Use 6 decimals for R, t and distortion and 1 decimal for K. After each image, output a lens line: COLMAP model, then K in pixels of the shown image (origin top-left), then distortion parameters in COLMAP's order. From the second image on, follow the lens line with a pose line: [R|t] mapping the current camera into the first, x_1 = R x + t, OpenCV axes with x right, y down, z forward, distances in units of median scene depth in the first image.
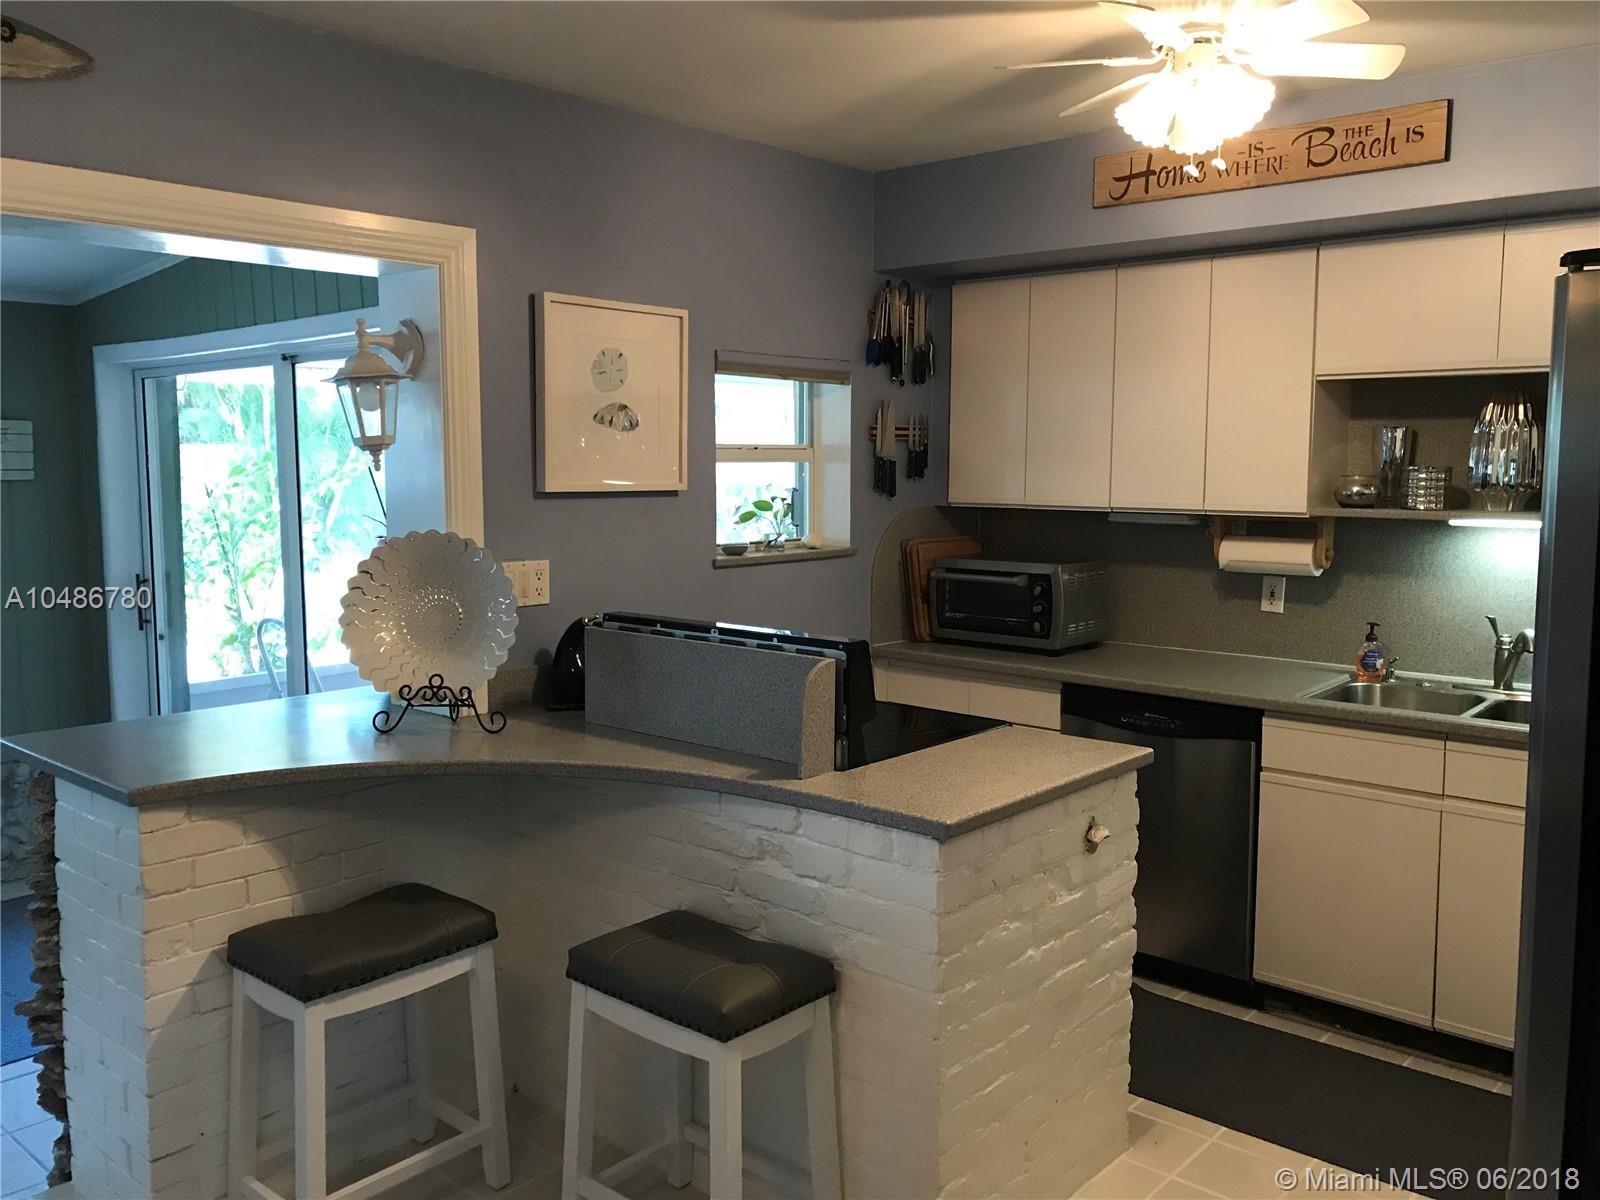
lens RADIAL K [[1302.2, 0, 784.5], [0, 1302.2, 586.8], [0, 0, 1]] dist [0.006298, 0.010375]
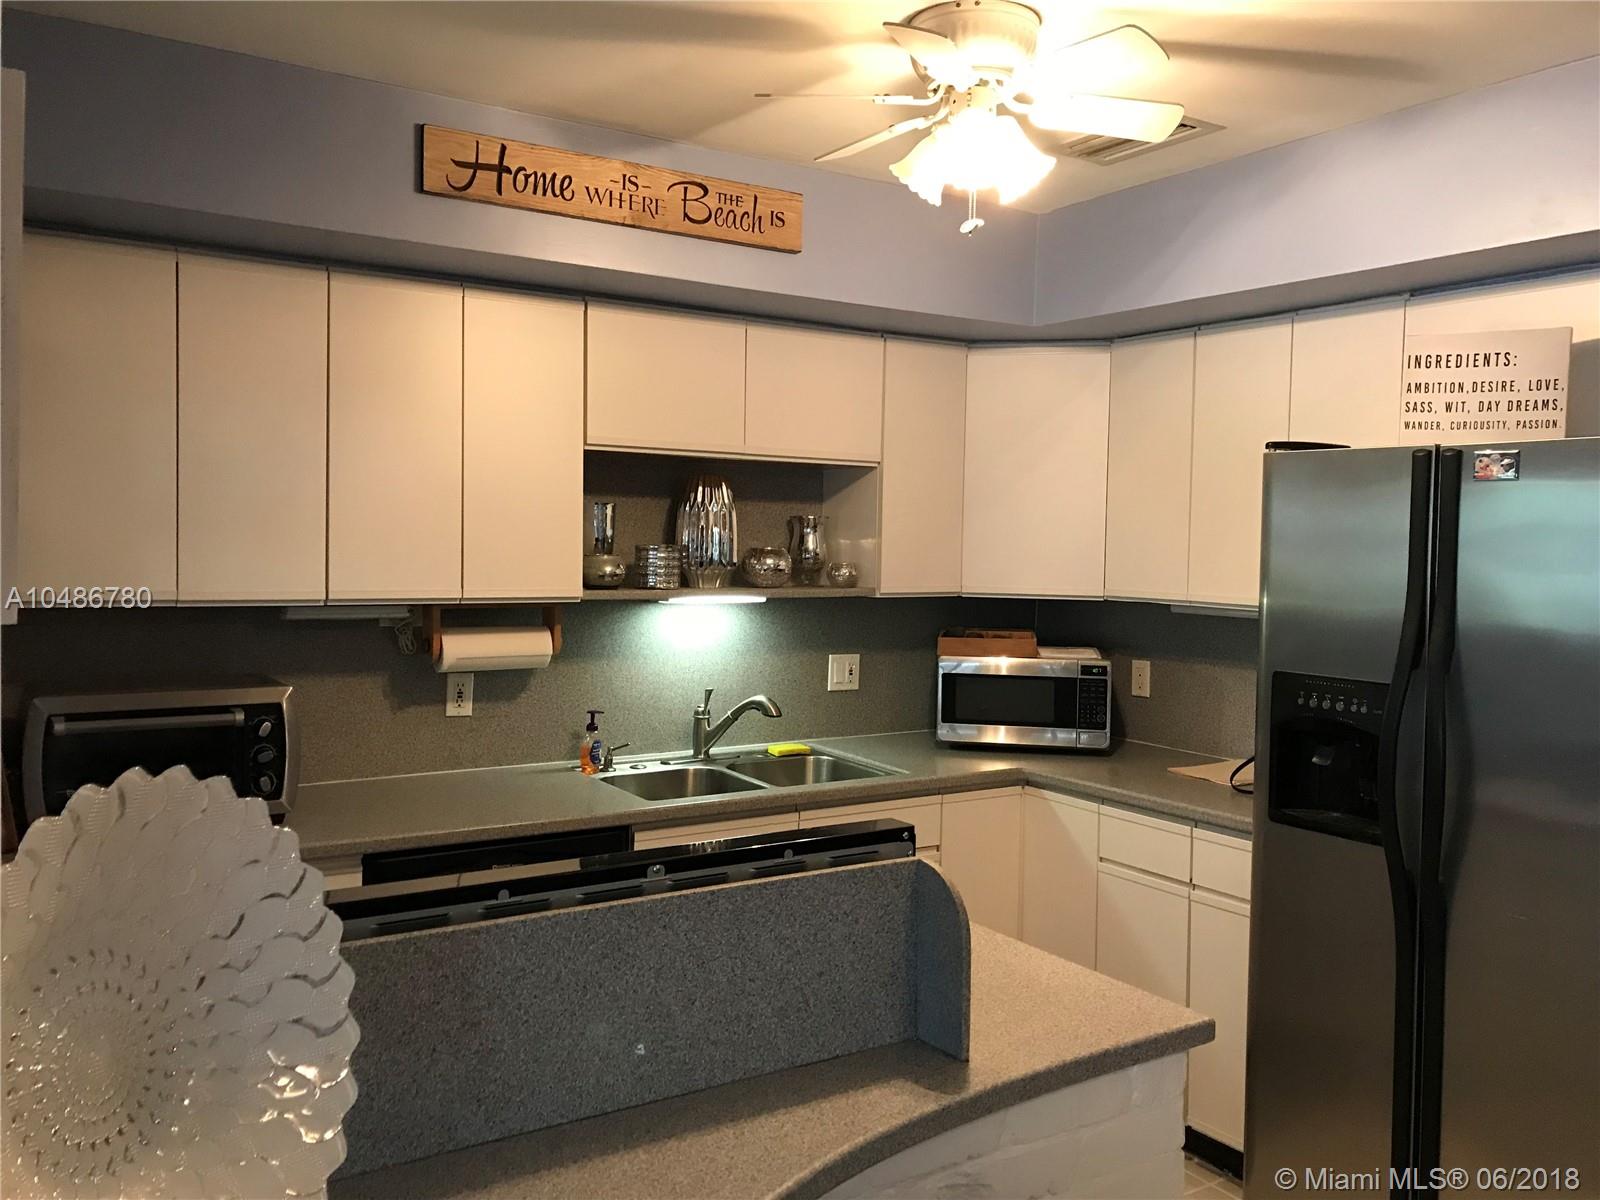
lens RADIAL K [[1302.2, 0, 784.5], [0, 1302.2, 586.8], [0, 0, 1]] dist [0.006298, 0.010375]
pose [[0.269620, -0.032510, 0.962418, -0.432496], [0.081088, 0.996647, 0.010949, -0.064305], [-0.959547, 0.075088, 0.271352, 0.649690]]
